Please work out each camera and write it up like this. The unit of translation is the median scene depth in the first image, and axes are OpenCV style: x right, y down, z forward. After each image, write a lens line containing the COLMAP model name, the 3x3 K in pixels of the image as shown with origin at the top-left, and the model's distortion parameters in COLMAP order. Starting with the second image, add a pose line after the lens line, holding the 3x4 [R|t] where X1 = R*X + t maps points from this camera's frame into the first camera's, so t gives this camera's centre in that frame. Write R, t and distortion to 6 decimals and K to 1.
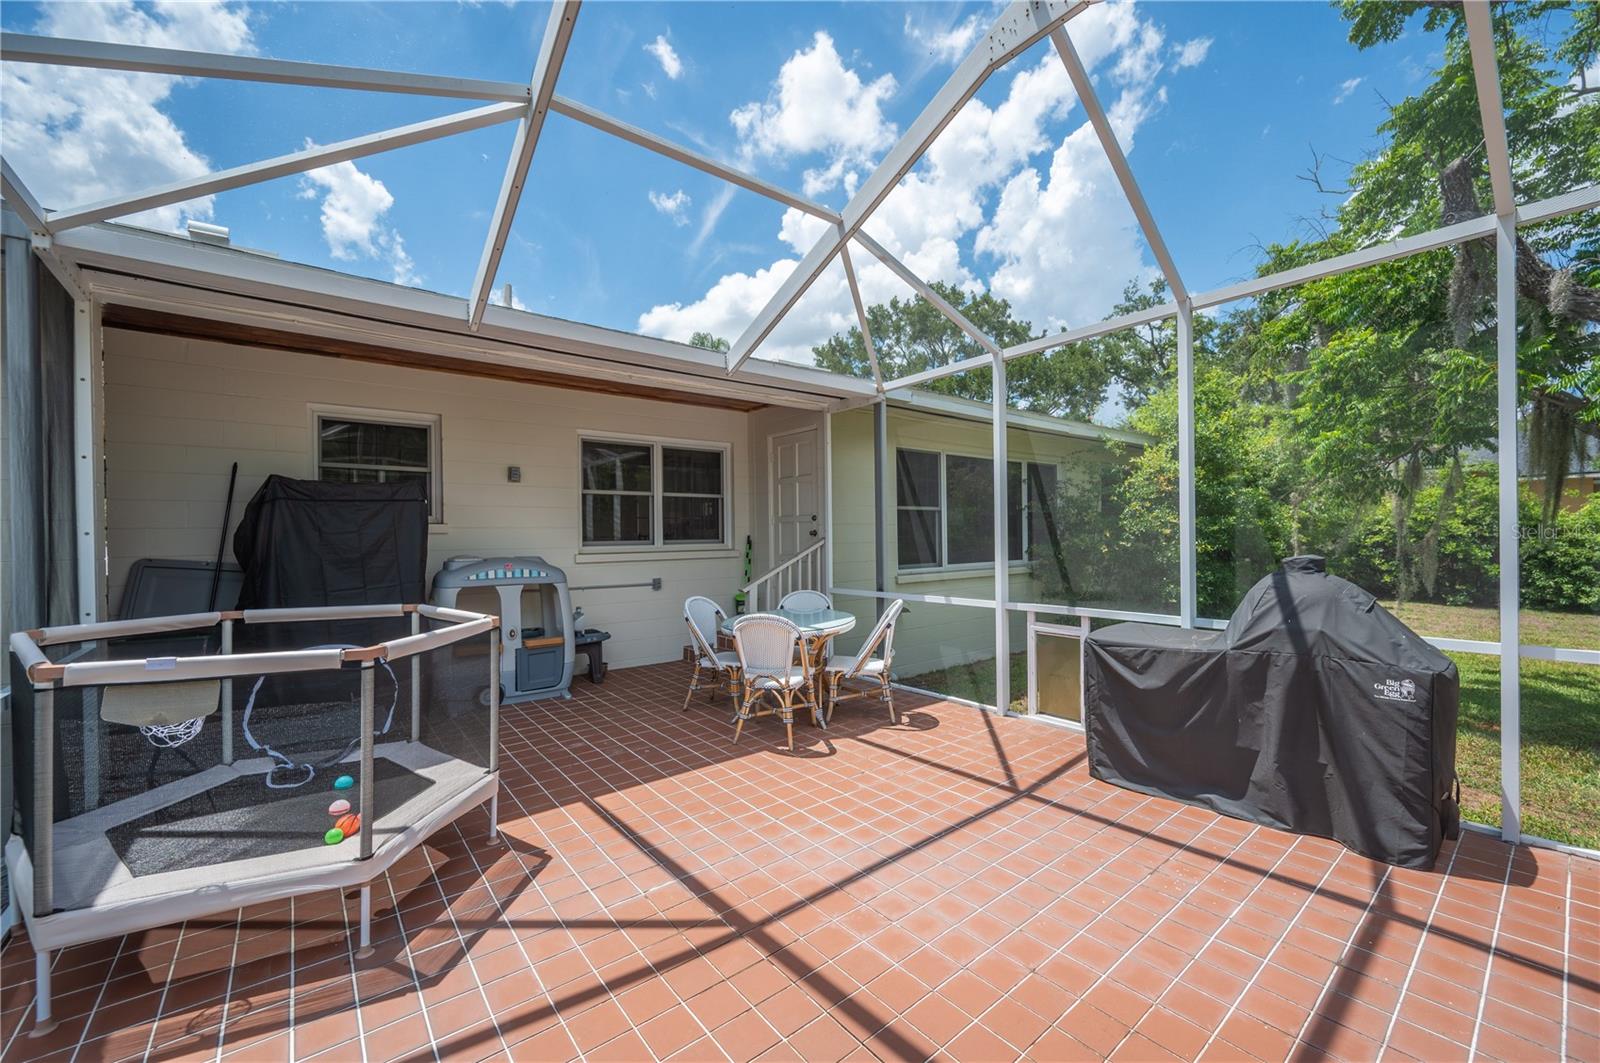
lens RADIAL K [[637.0, 0, 801.1], [0, 637.0, 530.0], [0, 0, 1]] dist [-0.000141, -0.000422]
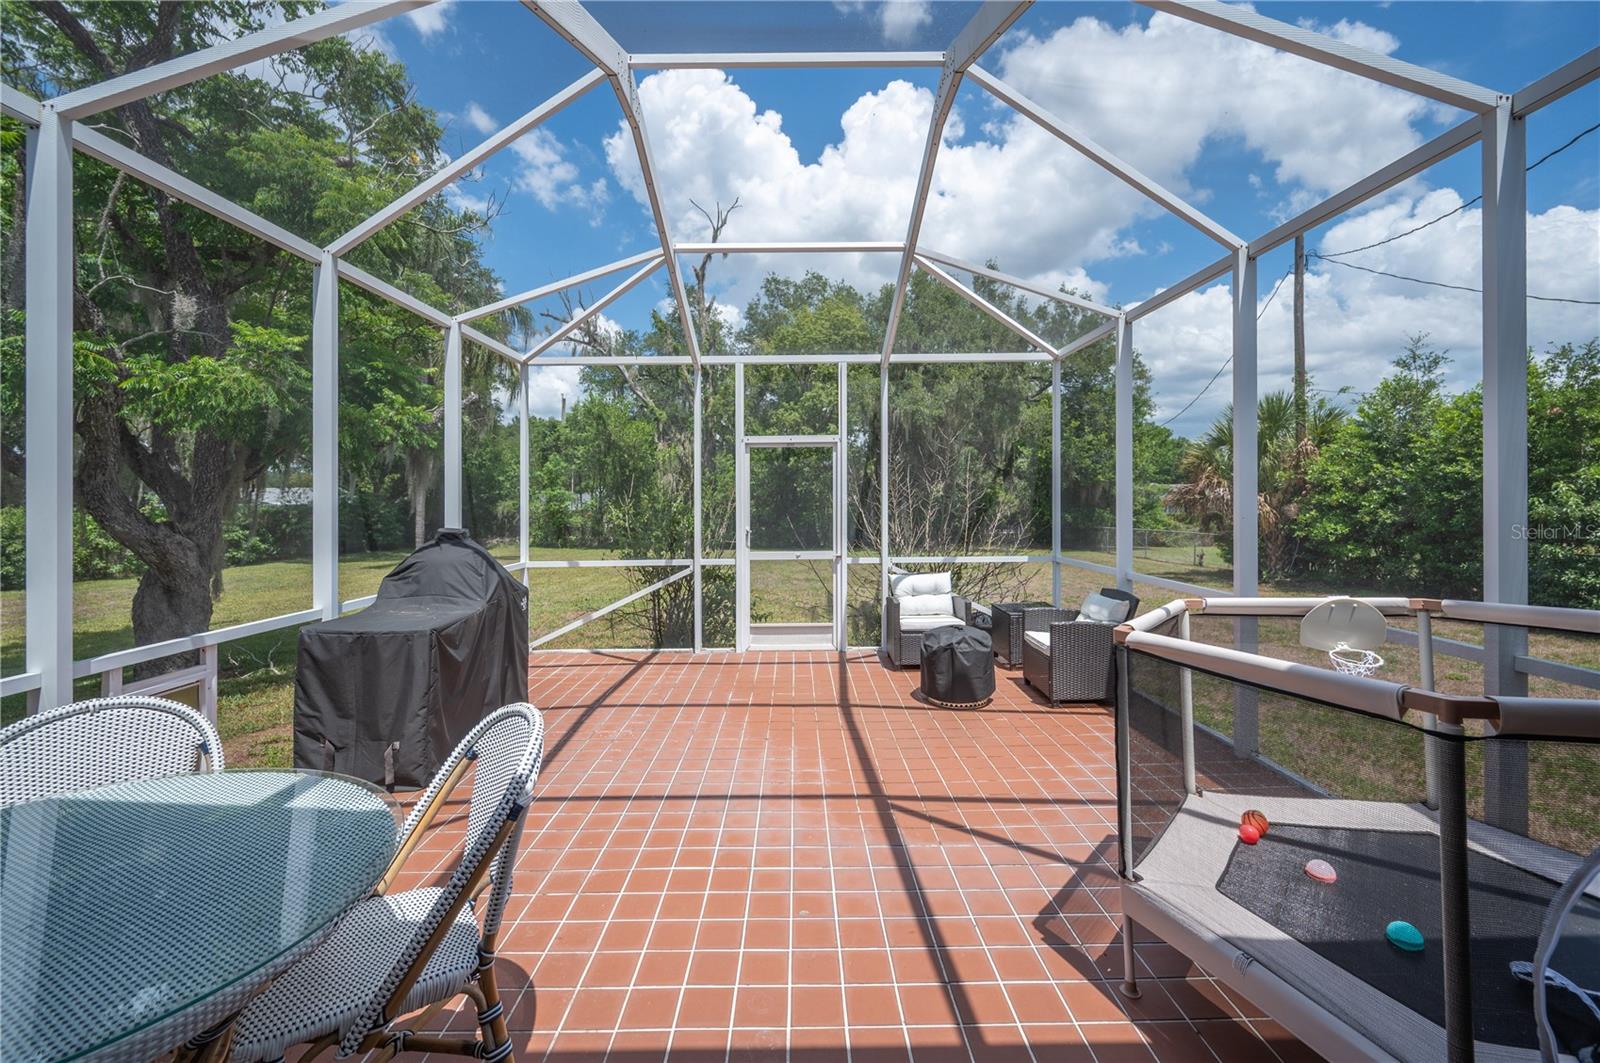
lens RADIAL K [[637.0, 0, 796.3], [0, 637.0, 514.7], [0, 0, 1]] dist [-0.000141, -0.000422]
pose [[-0.782791, 0.008556, 0.622227, -0.702089], [0.010637, 0.999943, -0.000367, 0.019634], [-0.622194, 0.006332, -0.782837, 1.917862]]
